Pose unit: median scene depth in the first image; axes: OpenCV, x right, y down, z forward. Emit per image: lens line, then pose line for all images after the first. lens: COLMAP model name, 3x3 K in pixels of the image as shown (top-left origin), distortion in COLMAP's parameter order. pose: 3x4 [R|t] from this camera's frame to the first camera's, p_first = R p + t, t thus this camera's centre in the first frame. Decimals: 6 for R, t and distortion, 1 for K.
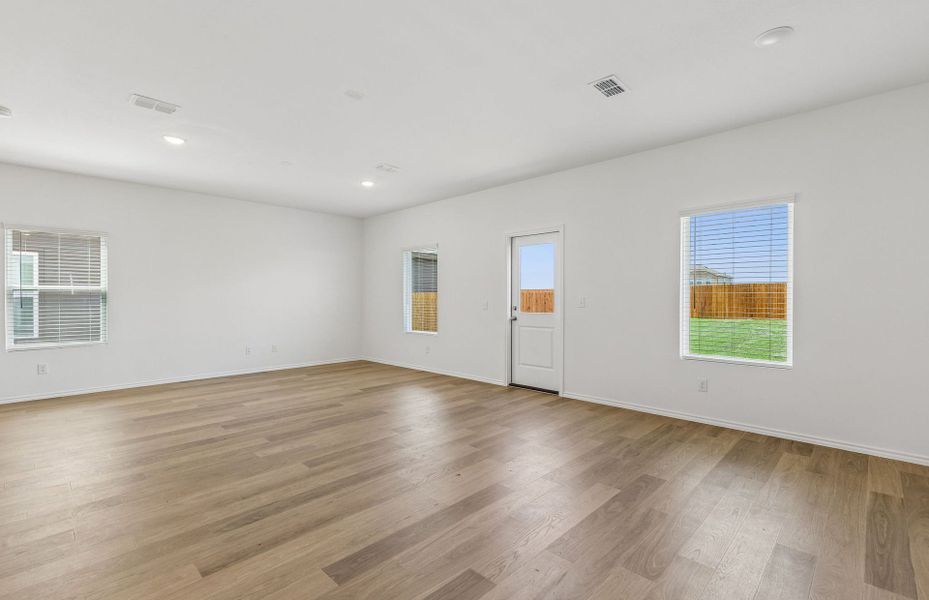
lens RADIAL K [[422.4, 0, 468.0], [0, 422.4, 299.6], [0, 0, 1]] dist [0.000530, -0.000106]
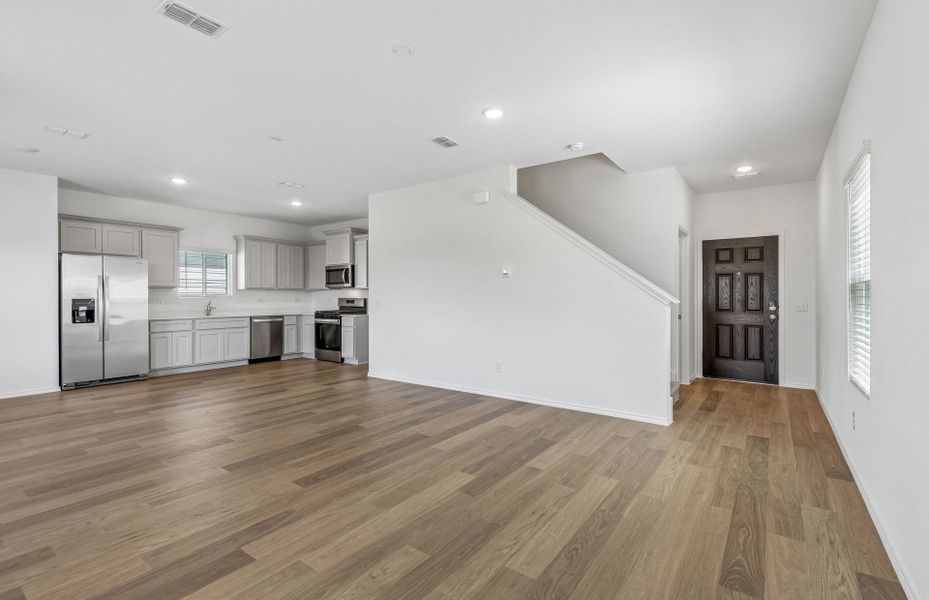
lens RADIAL K [[422.4, 0, 468.0], [0, 422.4, 299.6], [0, 0, 1]] dist [0.000530, -0.000106]
pose [[-0.989570, 0.002156, -0.144037, -0.516980], [0.000704, 0.999948, 0.010131, -0.006584], [0.144051, 0.009924, -0.989520, 1.851407]]
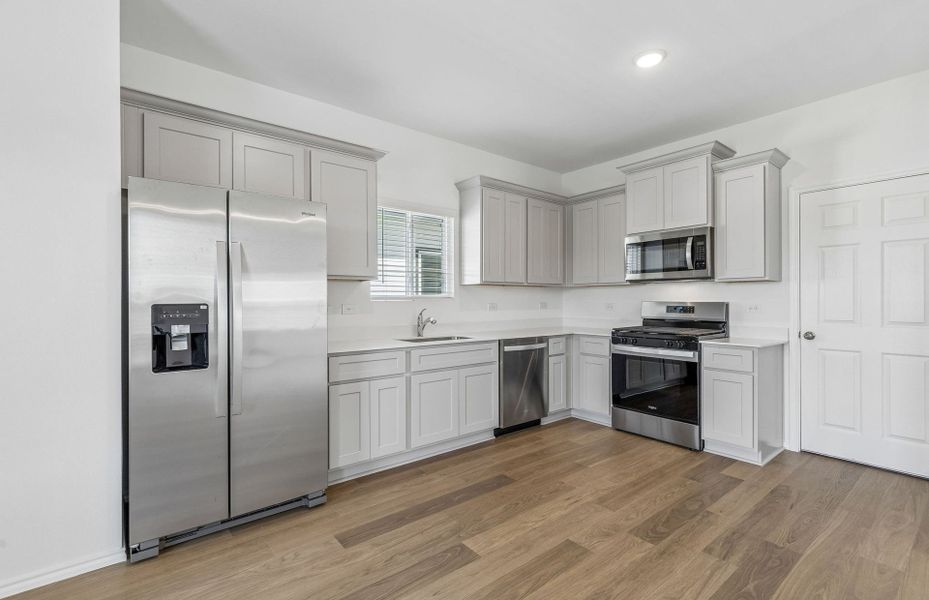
lens RADIAL K [[422.4, 0, 468.0], [0, 422.4, 299.6], [0, 0, 1]] dist [0.000530, -0.000106]
pose [[-0.993177, 0.001183, 0.116609, 0.118973], [0.001368, 0.999998, 0.001506, -0.001335], [-0.116607, 0.001655, -0.993177, 0.782162]]
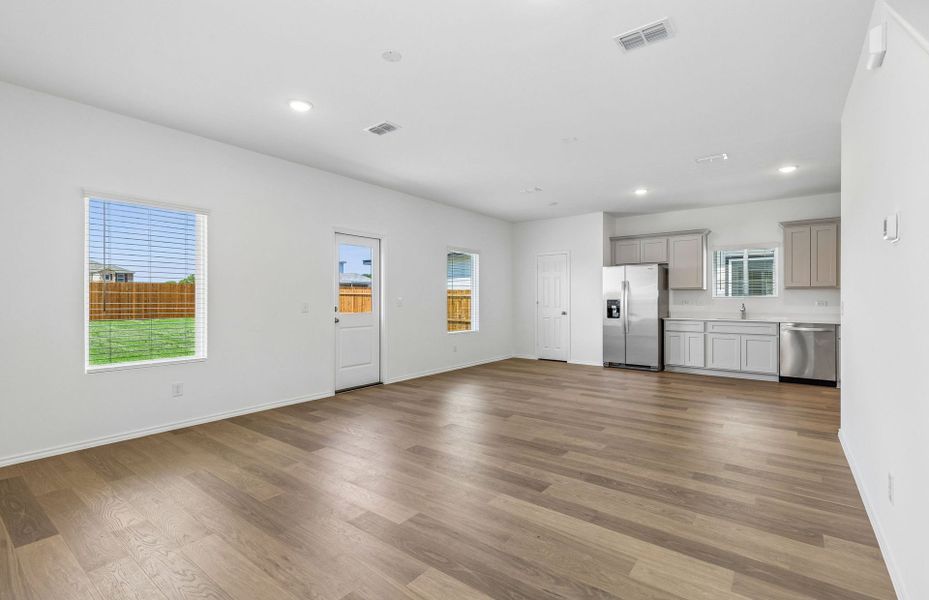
lens RADIAL K [[422.4, 0, 468.0], [0, 422.4, 299.6], [0, 0, 1]] dist [0.000530, -0.000106]
pose [[-0.120062, -0.002277, 0.992764, -1.182482], [0.002457, 0.999994, 0.002591, -0.002461], [-0.992763, 0.002750, -0.120055, 1.150912]]
